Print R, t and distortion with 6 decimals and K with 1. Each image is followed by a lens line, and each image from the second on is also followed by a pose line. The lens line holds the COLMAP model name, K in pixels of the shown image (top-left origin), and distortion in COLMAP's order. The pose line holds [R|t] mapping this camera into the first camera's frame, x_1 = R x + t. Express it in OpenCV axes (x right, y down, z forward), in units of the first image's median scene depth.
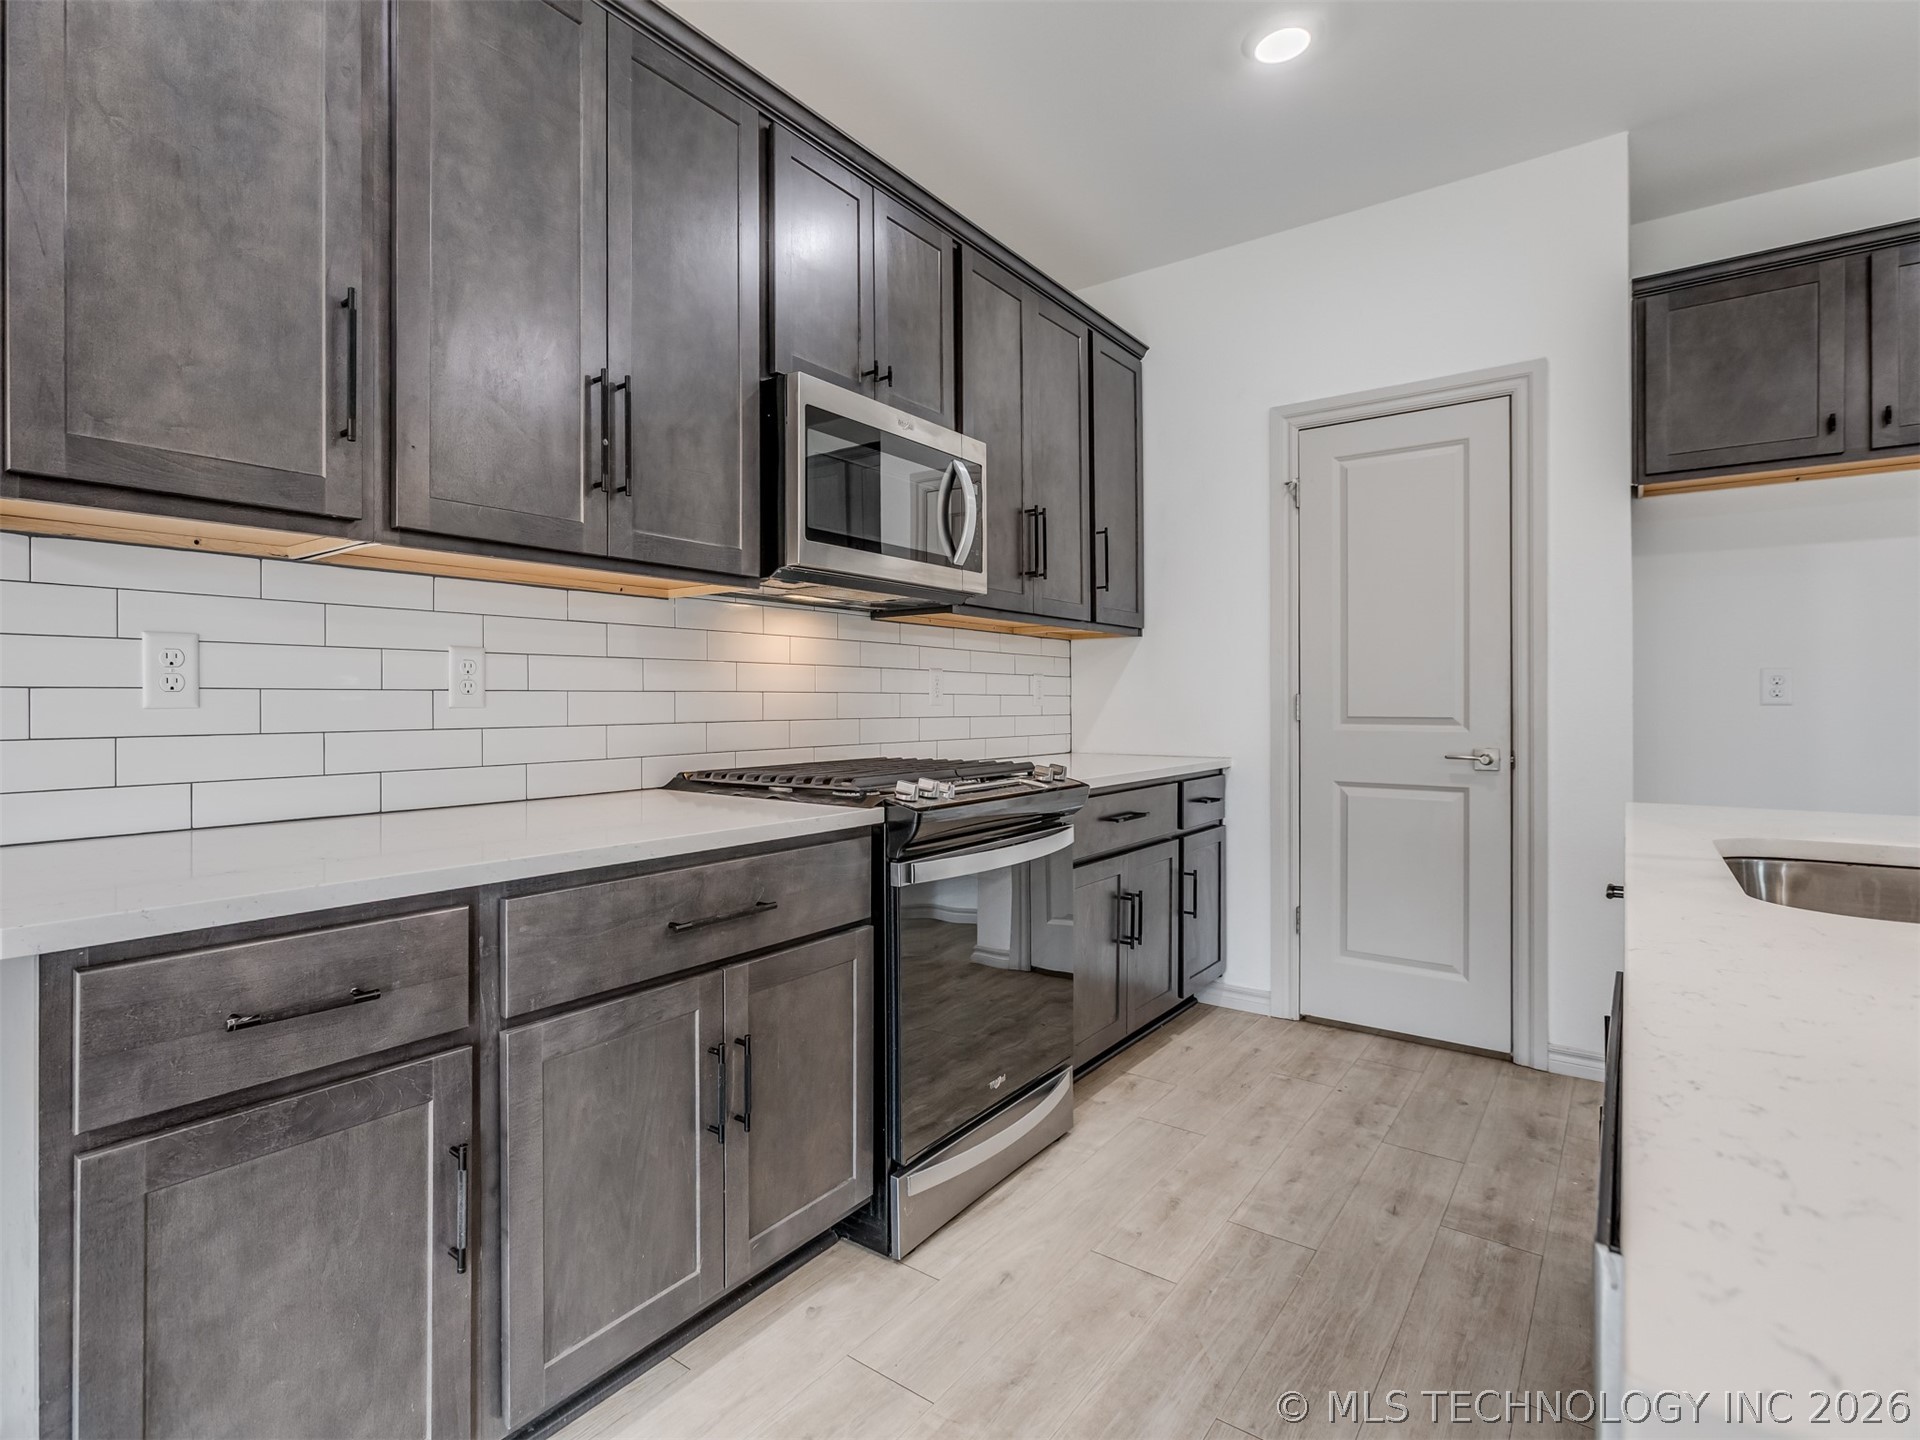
lens RADIAL K [[920.9, 0, 926.2], [0, 920.9, 695.9], [0, 0, 1]] dist [-0.001753, 0.012283]
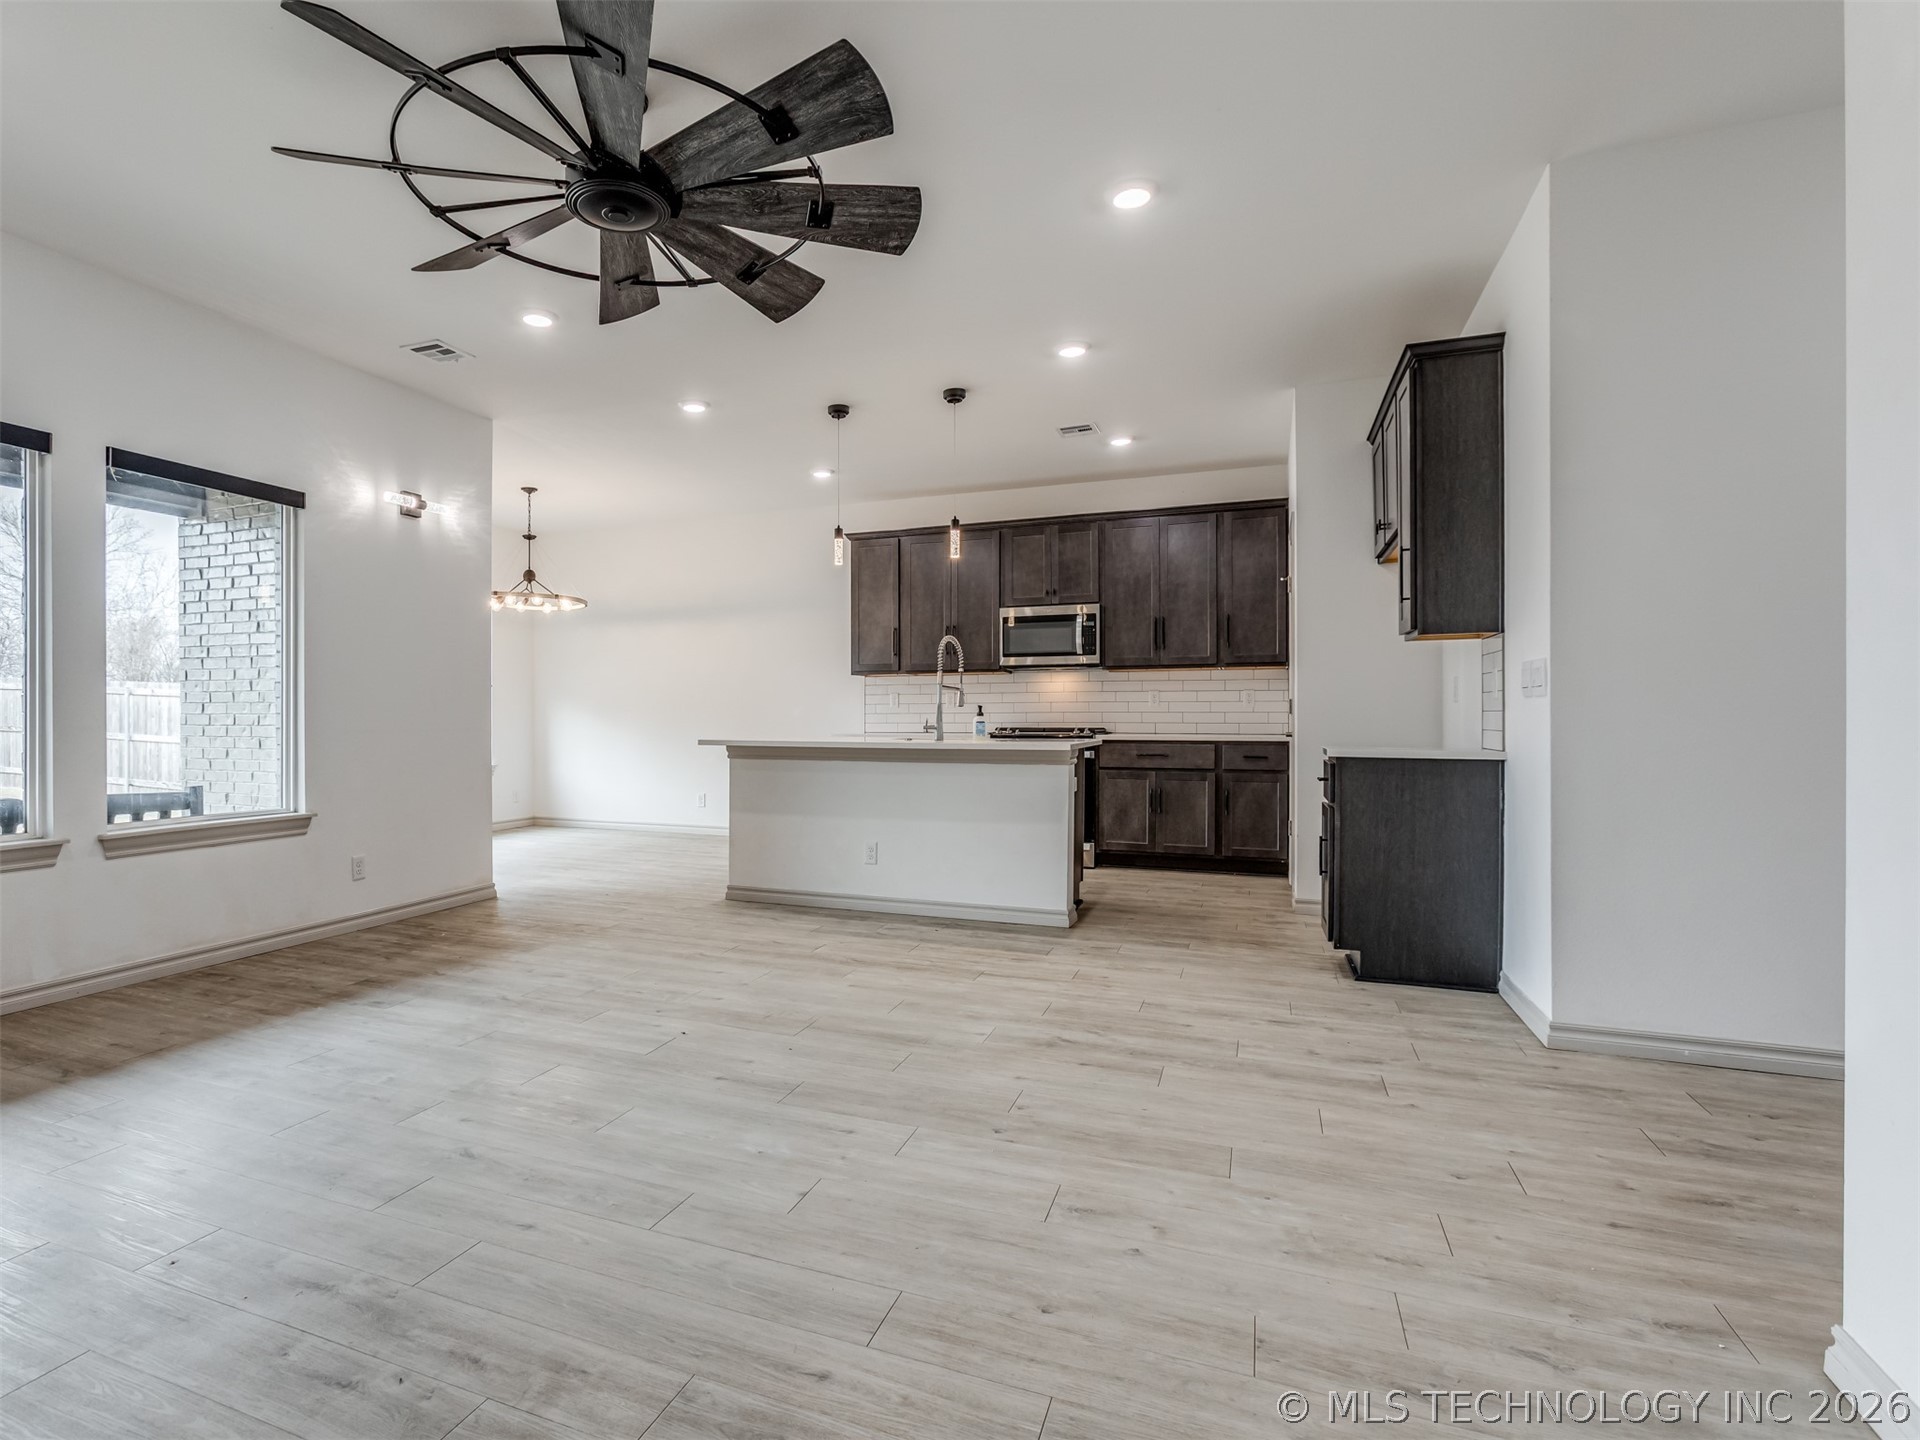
lens RADIAL K [[969.5, 0, 956.7], [0, 969.5, 712.1], [0, 0, 1]] dist [-0.023158, 0.014928]
pose [[0.351827, -0.002925, -0.936060, 2.248609], [0.008621, 0.999963, 0.000115, 0.020095], [0.936025, -0.008110, 0.351840, -0.285695]]
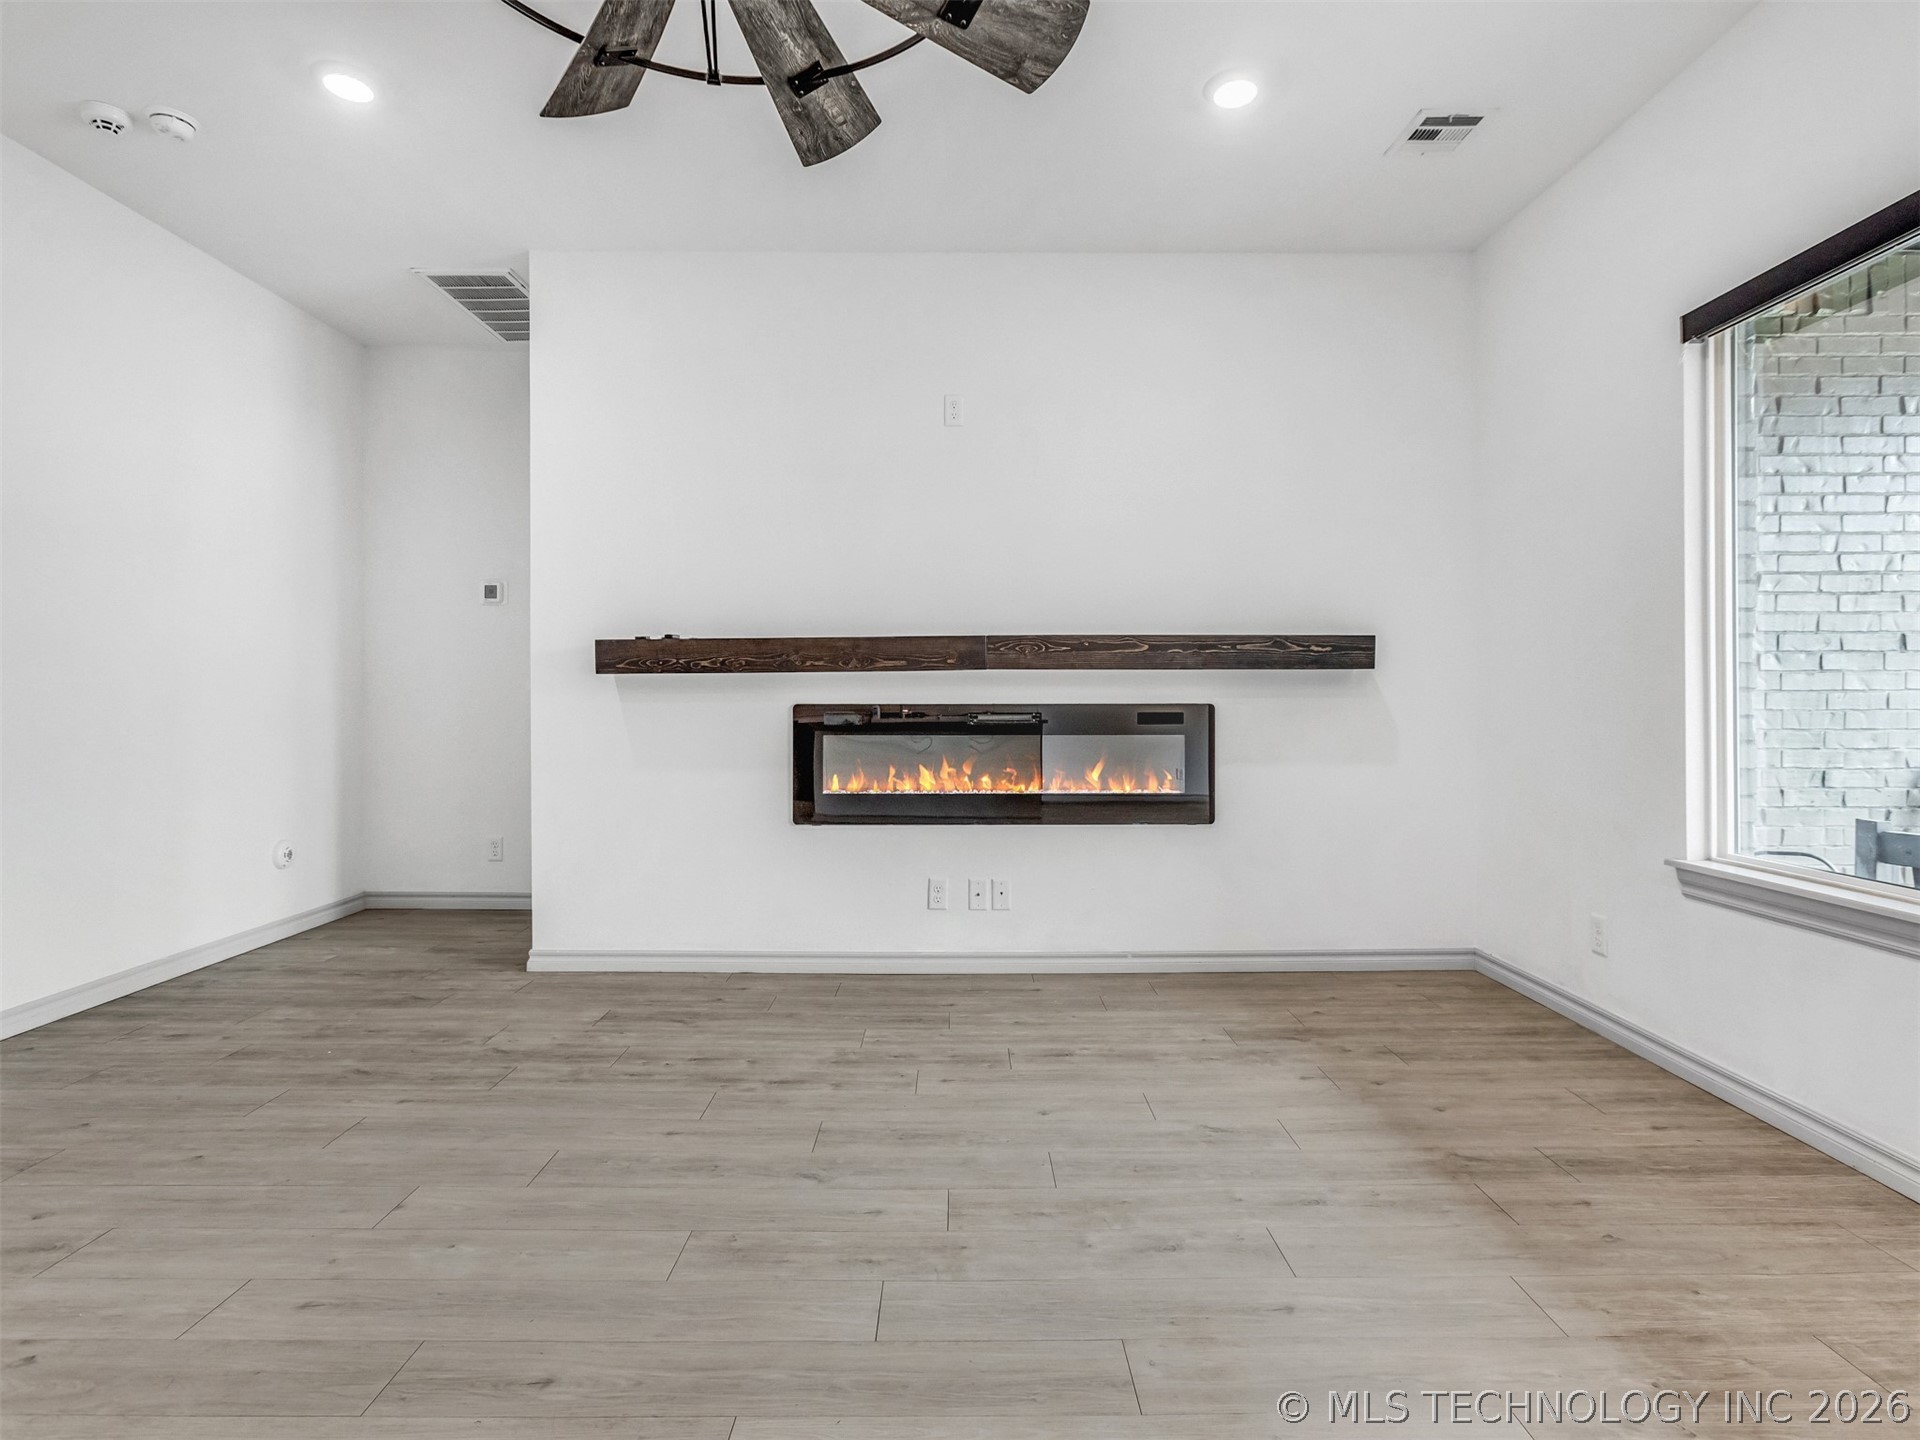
lens RADIAL K [[1042.5, 0, 1053.8], [0, 1042.5, 700.3], [0, 0, 1]] dist [-0.029280, 0.017163]
pose [[-0.648406, -0.001460, 0.761293, 0.726203], [-0.004321, 0.999989, -0.001763, 0.019429], [-0.761283, -0.004433, -0.648405, -0.029467]]
